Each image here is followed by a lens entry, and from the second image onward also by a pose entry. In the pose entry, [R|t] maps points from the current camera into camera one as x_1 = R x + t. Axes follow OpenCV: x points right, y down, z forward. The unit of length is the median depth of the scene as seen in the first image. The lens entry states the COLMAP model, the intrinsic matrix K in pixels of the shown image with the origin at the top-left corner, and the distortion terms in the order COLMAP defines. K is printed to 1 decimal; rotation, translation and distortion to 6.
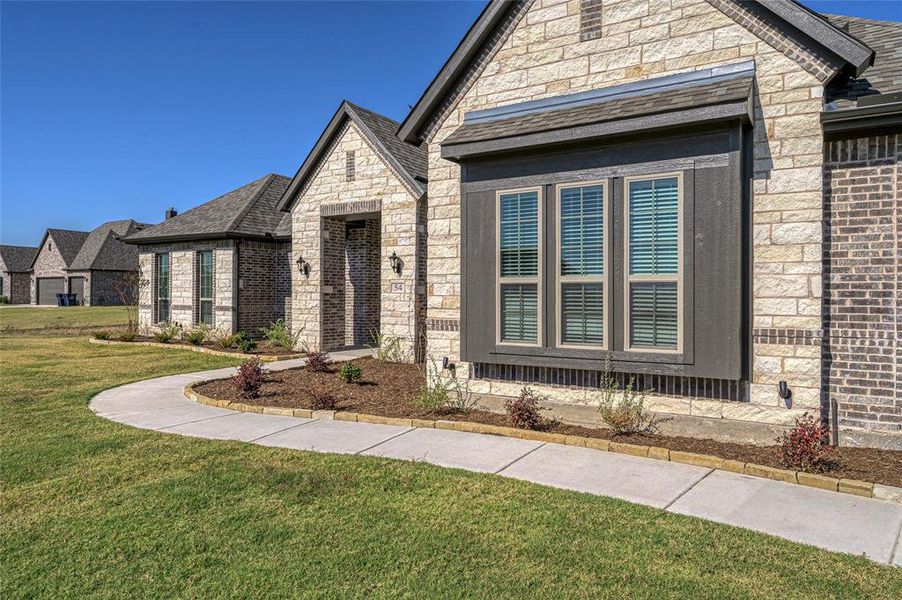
lens RADIAL K [[589.0, 0, 467.7], [0, 589.0, 294.3], [0, 0, 1]] dist [-0.002894, 0.001232]
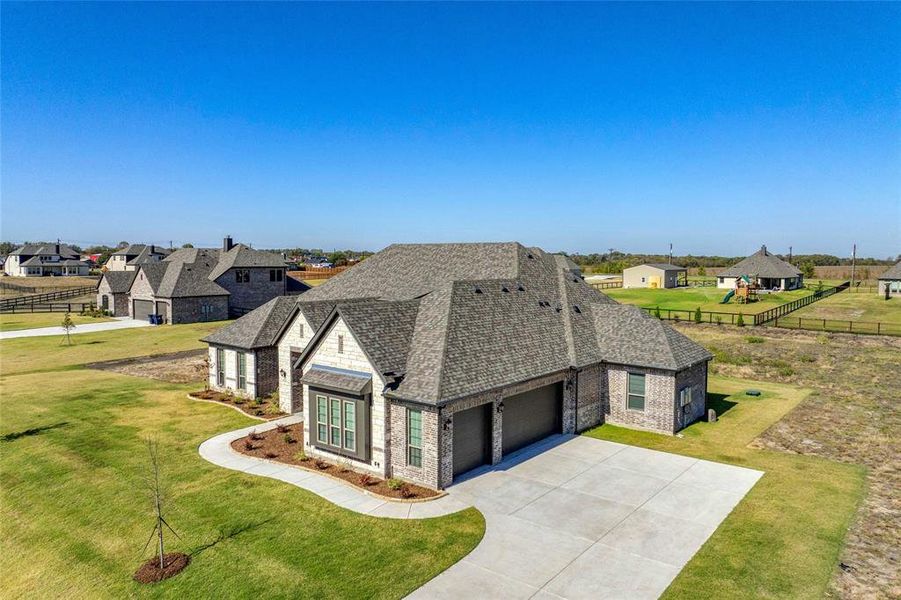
lens RADIAL K [[611.9, 0, 463.3], [0, 611.9, 299.2], [0, 0, 1]] dist [-0.029962, -0.001473]
pose [[0.994525, 0.008050, -0.104184, 0.522755], [-0.001486, 0.998017, 0.062932, -0.398589], [0.104484, -0.062433, 0.992565, -0.967343]]
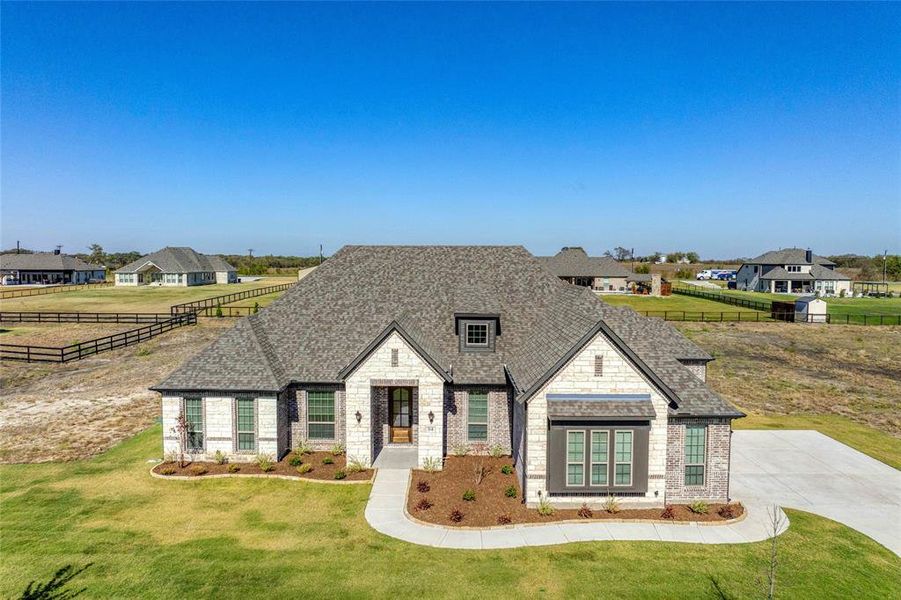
lens RADIAL K [[602.4, 0, 448.4], [0, 602.4, 282.2], [0, 0, 1]] dist [-0.019292, -0.002908]
pose [[0.859761, -0.018865, 0.510348, -0.792839], [0.001497, 0.999406, 0.034421, -0.414497], [-0.510694, -0.028830, 0.859279, -0.468514]]
